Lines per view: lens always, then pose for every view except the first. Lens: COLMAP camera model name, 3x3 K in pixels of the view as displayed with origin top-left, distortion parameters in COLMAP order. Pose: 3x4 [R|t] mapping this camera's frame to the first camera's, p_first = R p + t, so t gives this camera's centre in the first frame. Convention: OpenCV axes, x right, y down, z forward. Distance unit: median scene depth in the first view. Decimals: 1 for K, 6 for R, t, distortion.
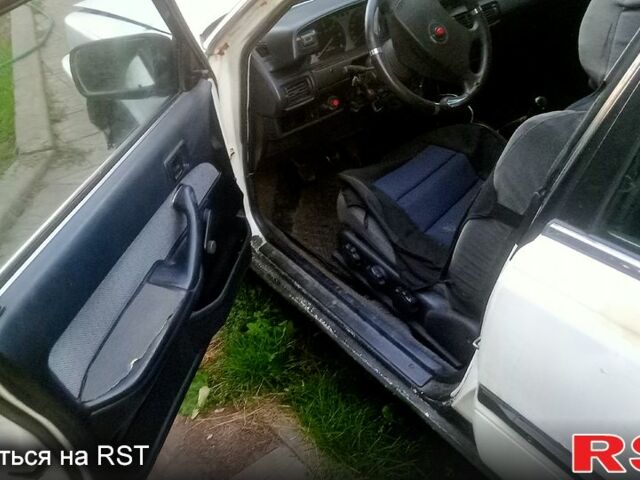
lens RADIAL K [[605.3, 0, 323.7], [0, 605.3, 239.3], [0, 0, 1]] dist [0.113461, -0.194289]
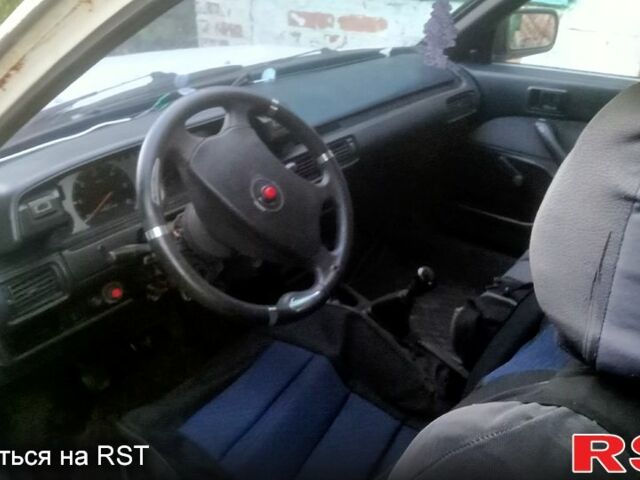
lens RADIAL K [[605.3, 0, 323.7], [0, 605.3, 239.3], [0, 0, 1]] dist [0.113461, -0.194289]
pose [[0.977318, -0.037711, 0.208391, 0.108824], [0.070627, 0.985722, -0.152854, -0.187405], [-0.199652, 0.164105, 0.966027, 0.388710]]
